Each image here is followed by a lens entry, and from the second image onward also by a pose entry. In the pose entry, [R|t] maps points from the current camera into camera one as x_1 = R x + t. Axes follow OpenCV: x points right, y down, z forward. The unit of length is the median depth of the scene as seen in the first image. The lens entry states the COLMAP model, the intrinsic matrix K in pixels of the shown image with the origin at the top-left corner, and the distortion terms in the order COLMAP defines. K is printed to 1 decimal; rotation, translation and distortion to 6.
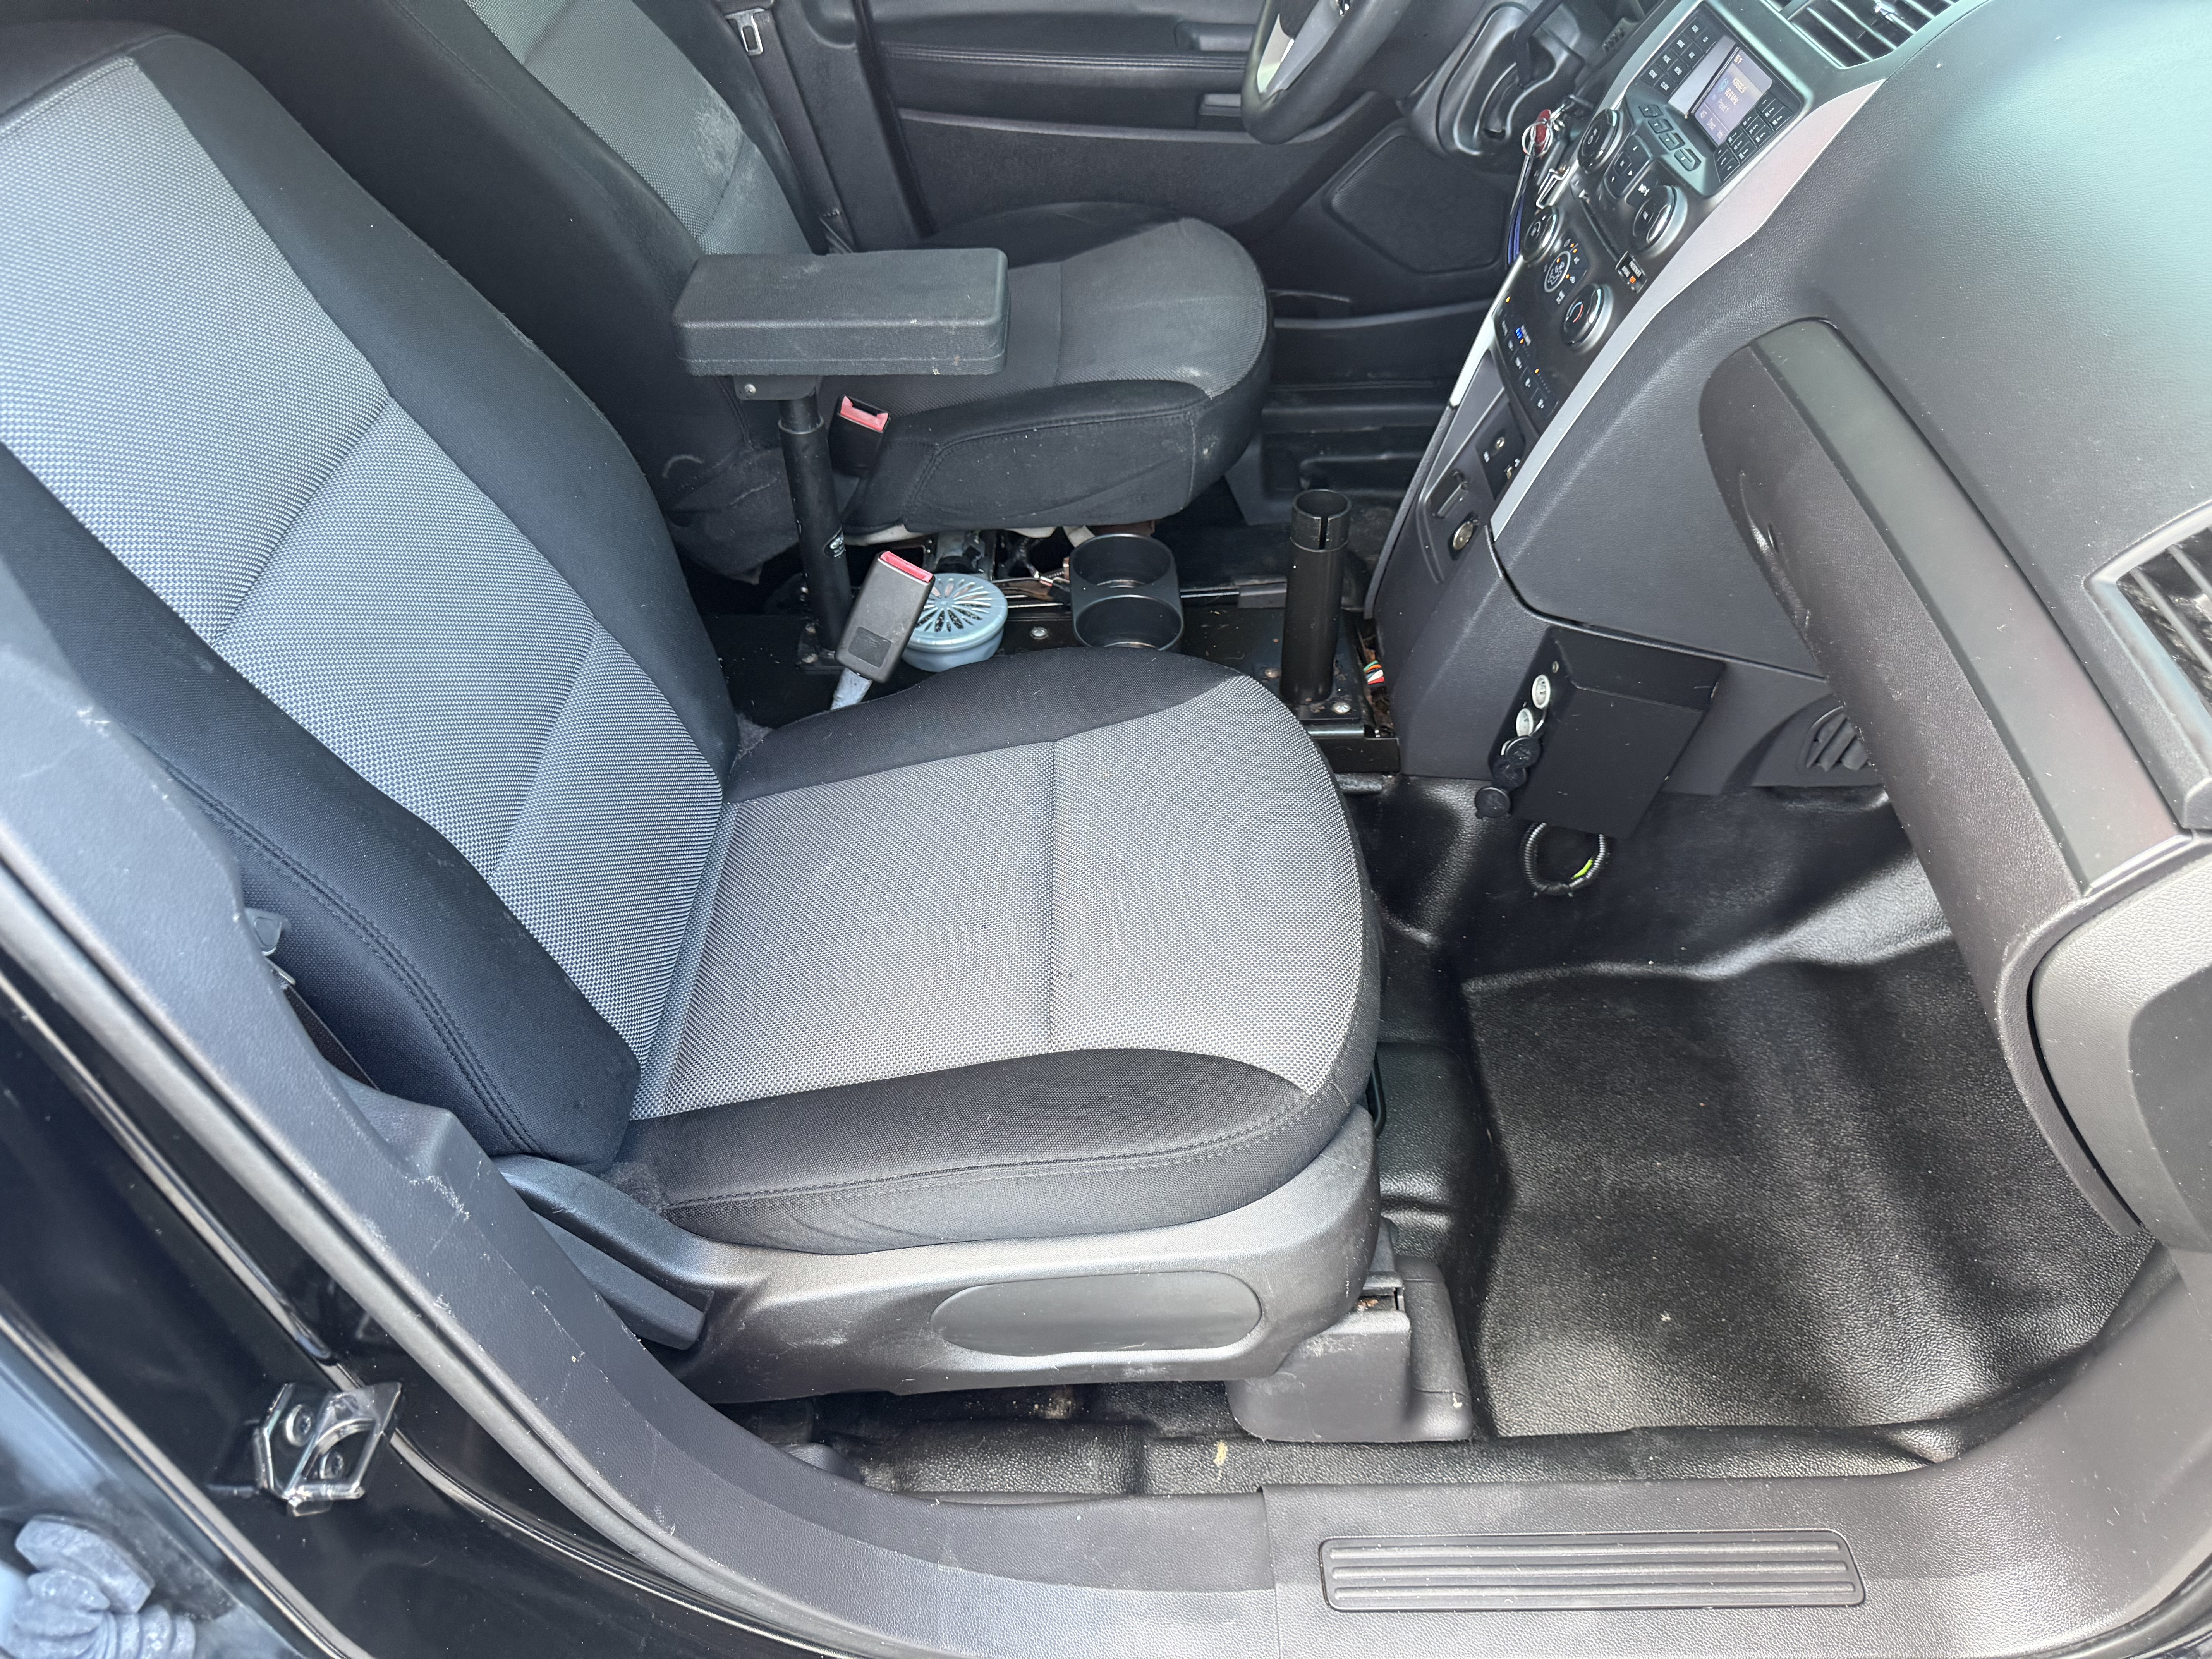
lens RADIAL K [[1571.2, 0, 1097.4], [0, 1571.2, 837.4], [0, 0, 1]] dist [0.006768, -0.010749]
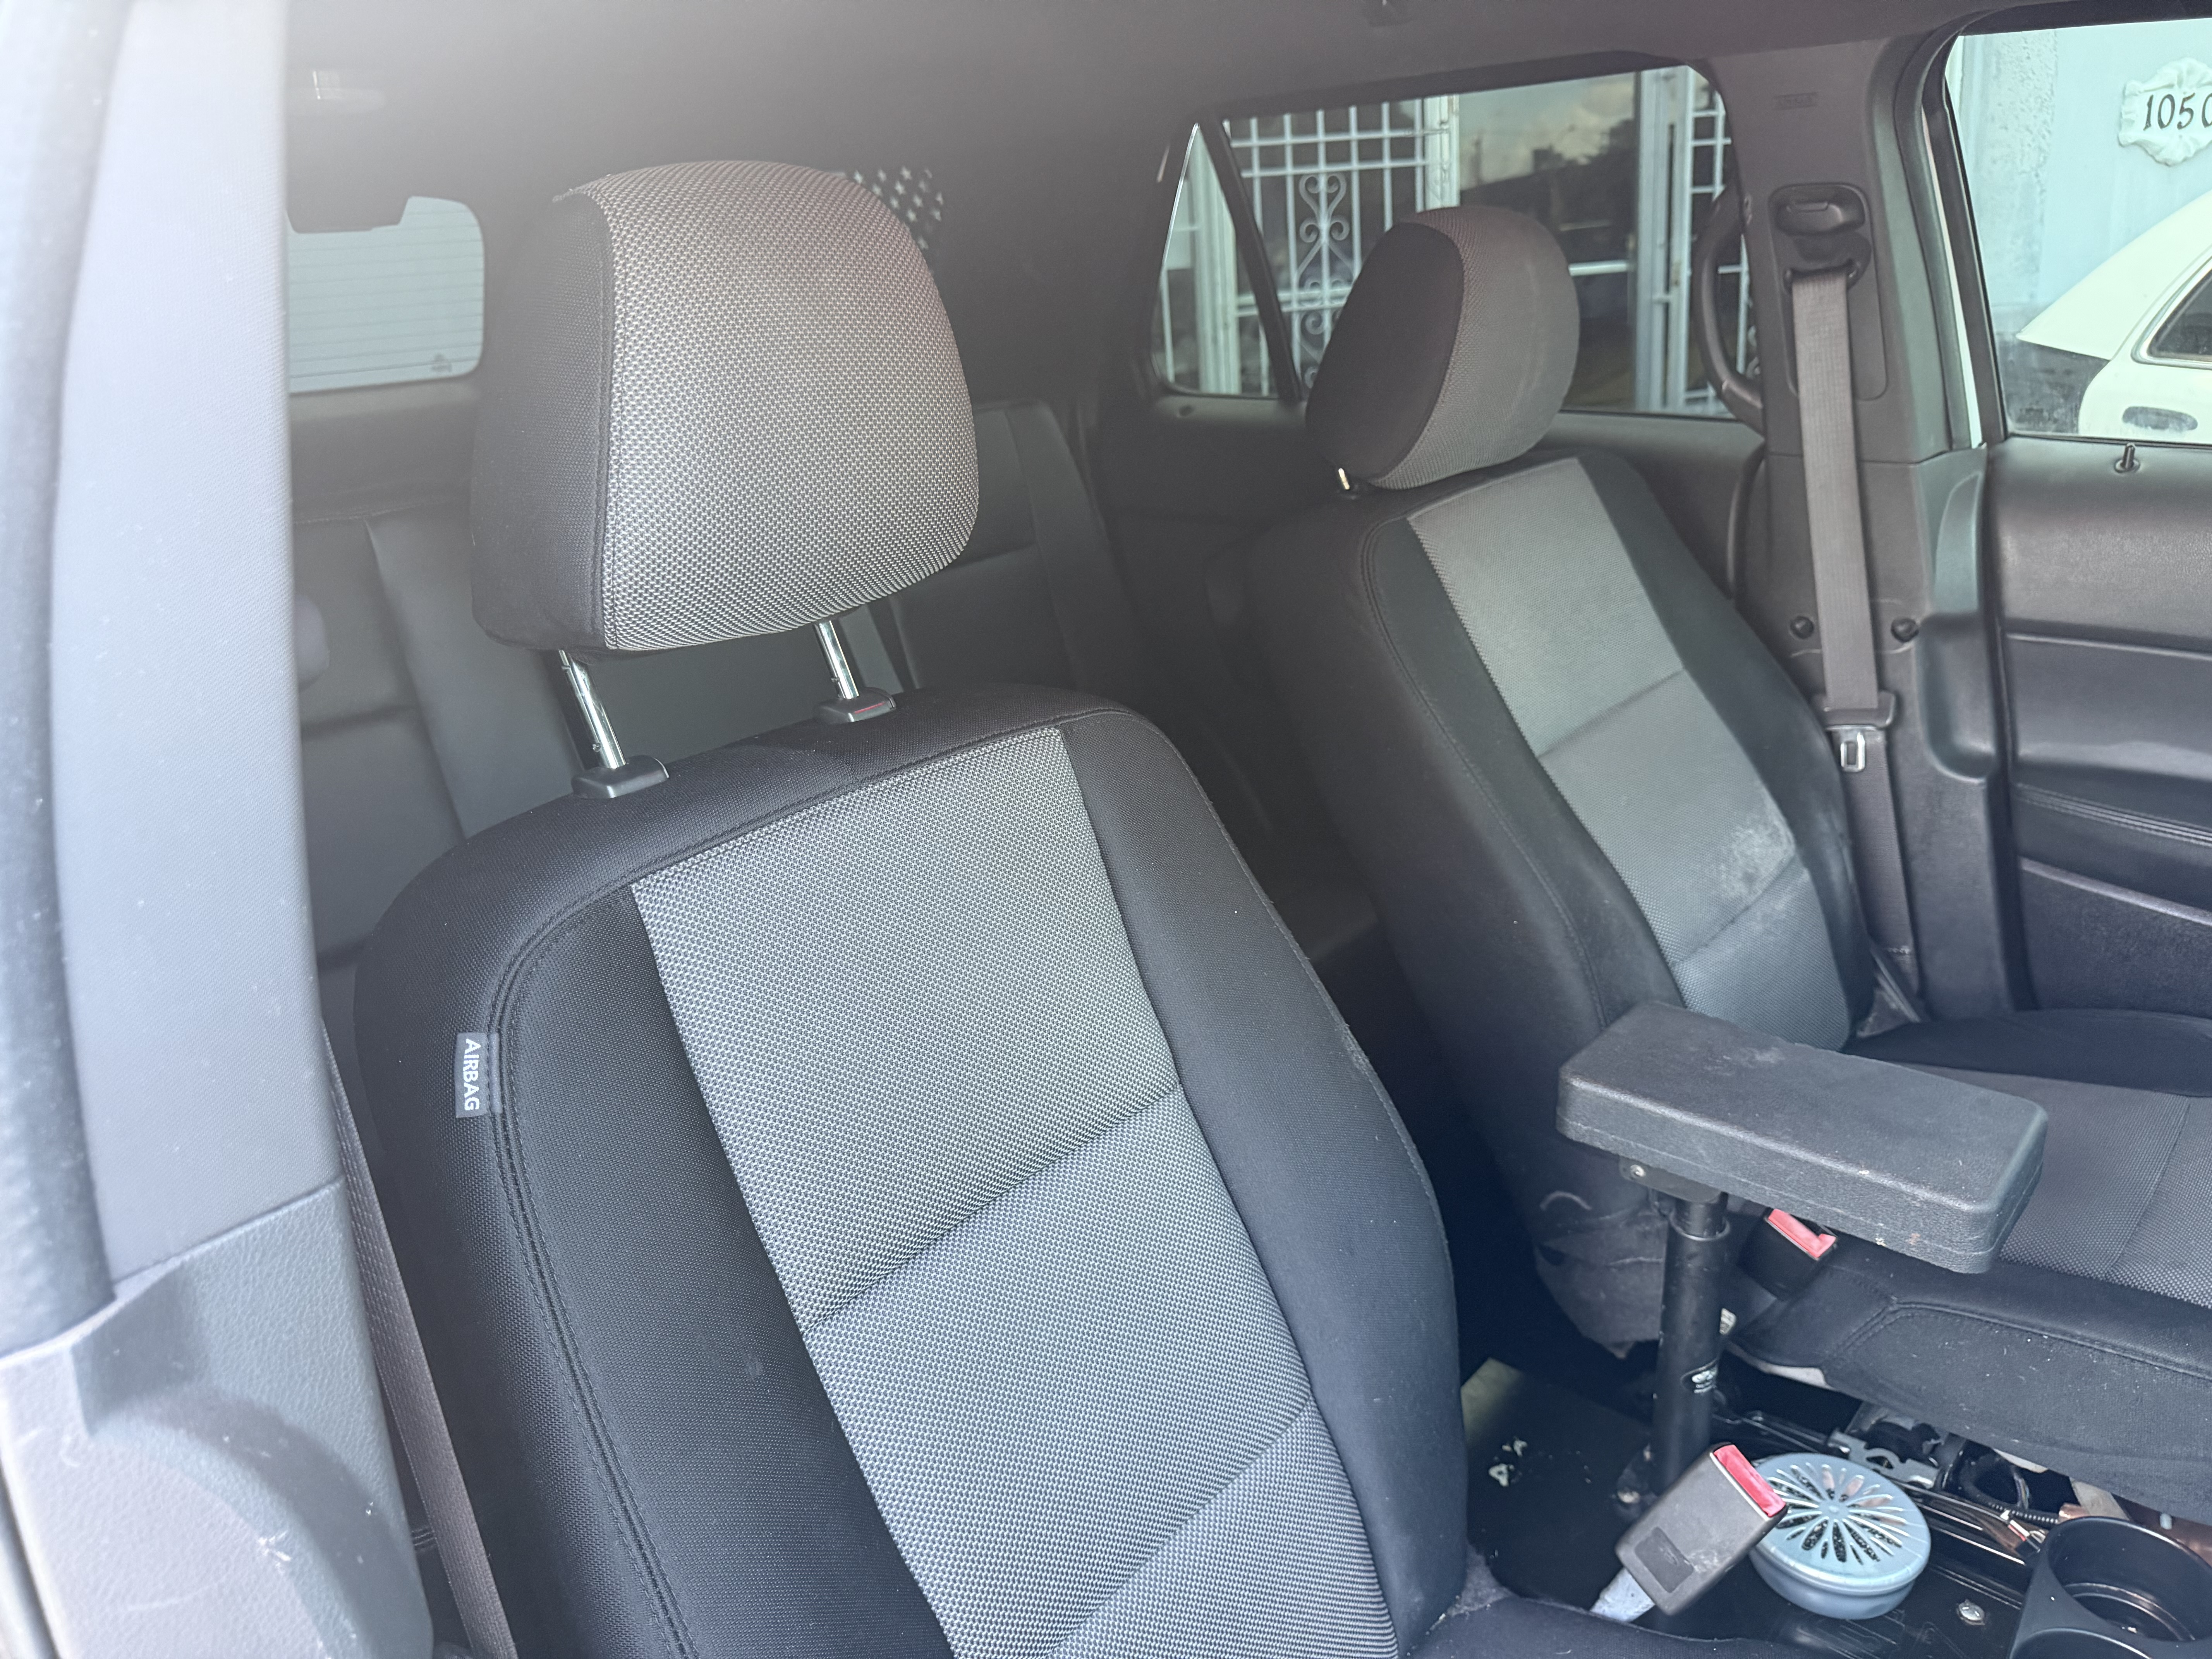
lens RADIAL K [[1571.2, 0, 1125.2], [0, 1571.2, 883.9], [0, 0, 1]] dist [0.006768, -0.010749]
pose [[0.752852, 0.226271, -0.618074, 0.041561], [-0.409791, 0.895981, -0.171141, -0.163243], [0.515058, 0.382125, 0.767265, 0.188160]]
